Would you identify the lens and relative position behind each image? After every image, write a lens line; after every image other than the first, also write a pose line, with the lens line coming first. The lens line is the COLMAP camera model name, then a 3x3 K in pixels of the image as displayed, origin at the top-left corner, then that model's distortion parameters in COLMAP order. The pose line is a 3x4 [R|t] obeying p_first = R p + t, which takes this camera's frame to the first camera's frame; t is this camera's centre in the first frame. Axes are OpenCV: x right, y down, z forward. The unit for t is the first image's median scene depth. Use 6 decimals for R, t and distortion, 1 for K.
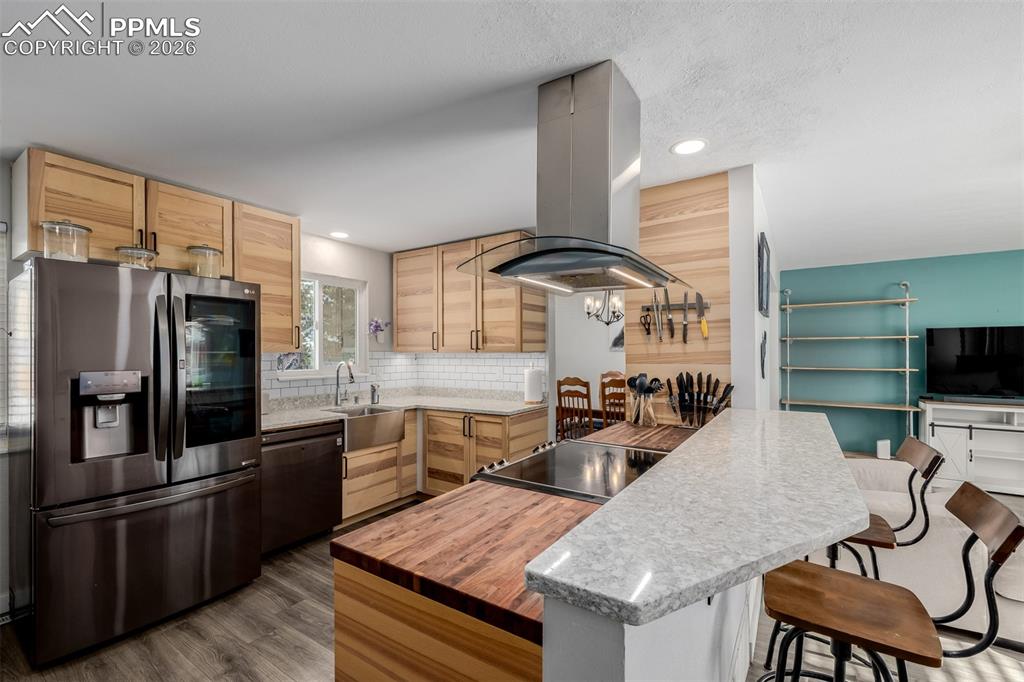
lens RADIAL K [[434.7, 0, 510.4], [0, 434.7, 350.4], [0, 0, 1]] dist [0.001635, -0.000592]
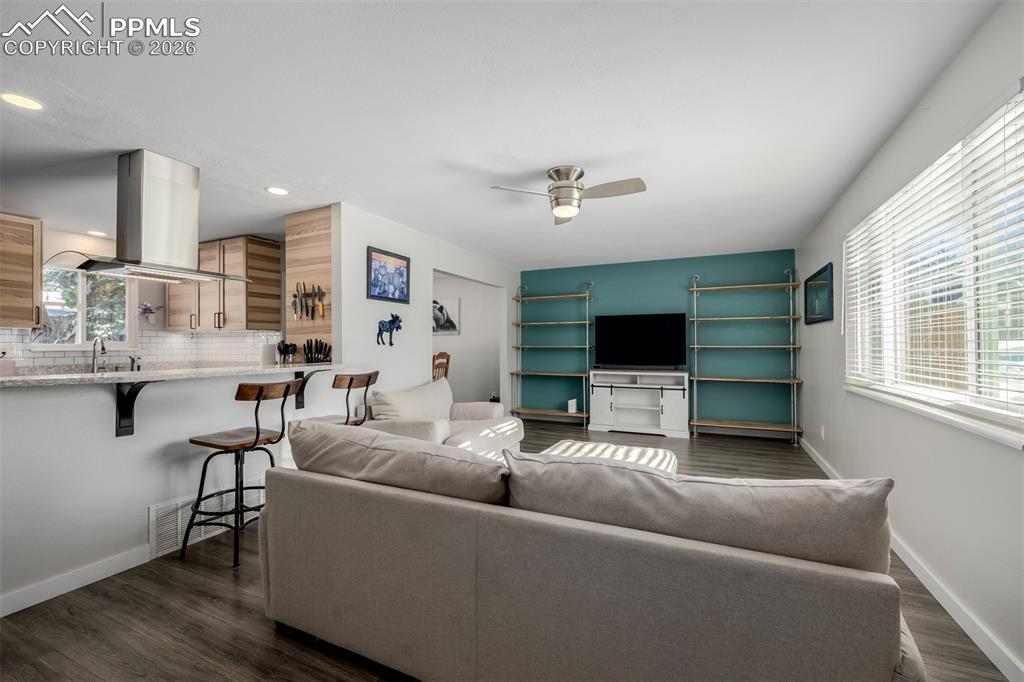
lens RADIAL K [[434.7, 0, 505.6], [0, 434.7, 340.4], [0, 0, 1]] dist [0.001635, -0.000592]
pose [[0.990366, 0.001968, 0.138459, 0.572034], [-0.001002, 0.999975, -0.007046, 0.042368], [-0.138469, 0.006839, 0.990343, -0.366262]]
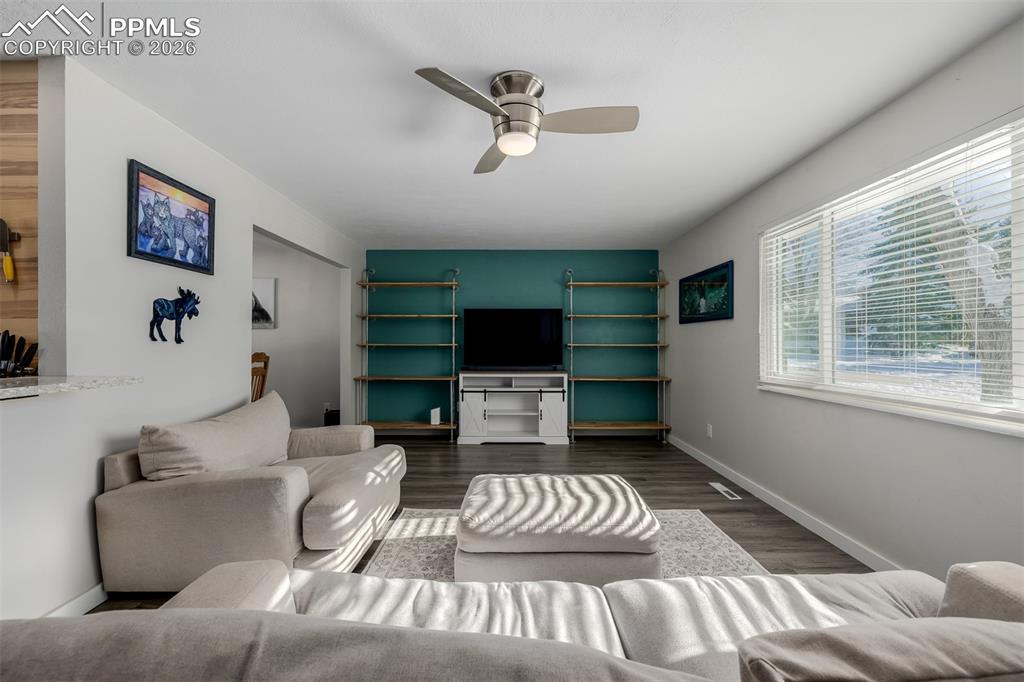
lens RADIAL K [[434.7, 0, 511.5], [0, 434.7, 341.7], [0, 0, 1]] dist [0.001635, -0.000592]
pose [[0.835224, 0.004906, 0.549889, 0.495839], [-0.005151, 0.999986, -0.001099, 0.044631], [-0.549886, -0.001914, 0.835237, -0.047603]]
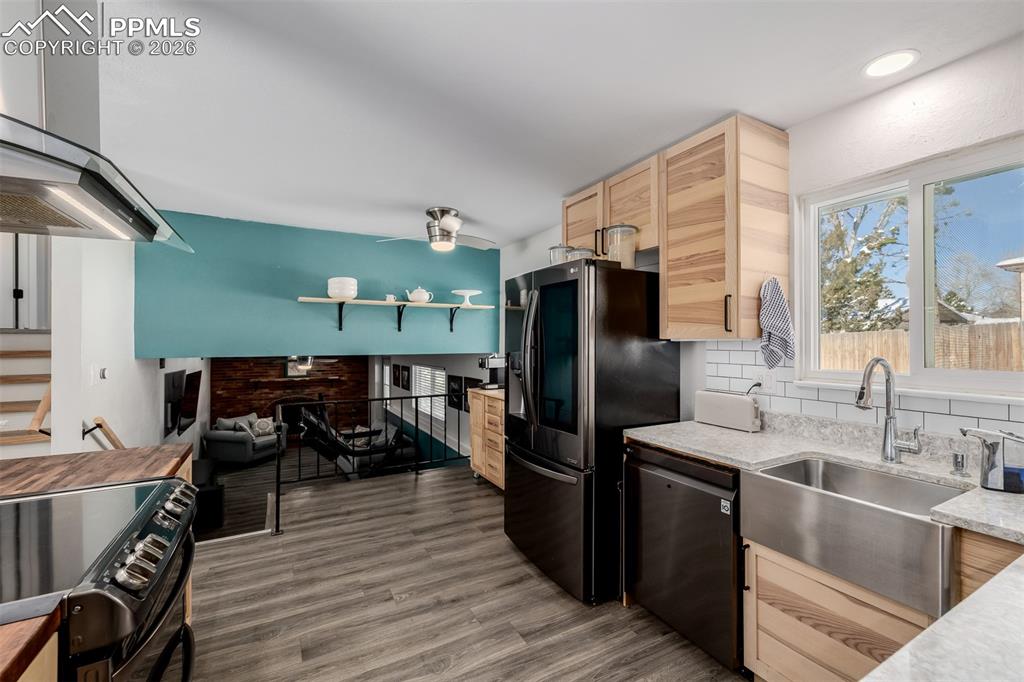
lens RADIAL K [[434.7, 0, 516.6], [0, 434.7, 342.6], [0, 0, 1]] dist [0.001635, -0.000592]
pose [[-0.465533, 0.003832, -0.885022, 0.183080], [0.007163, 0.999974, 0.000561, 0.008903], [0.885002, -0.006078, -0.465548, 1.000567]]
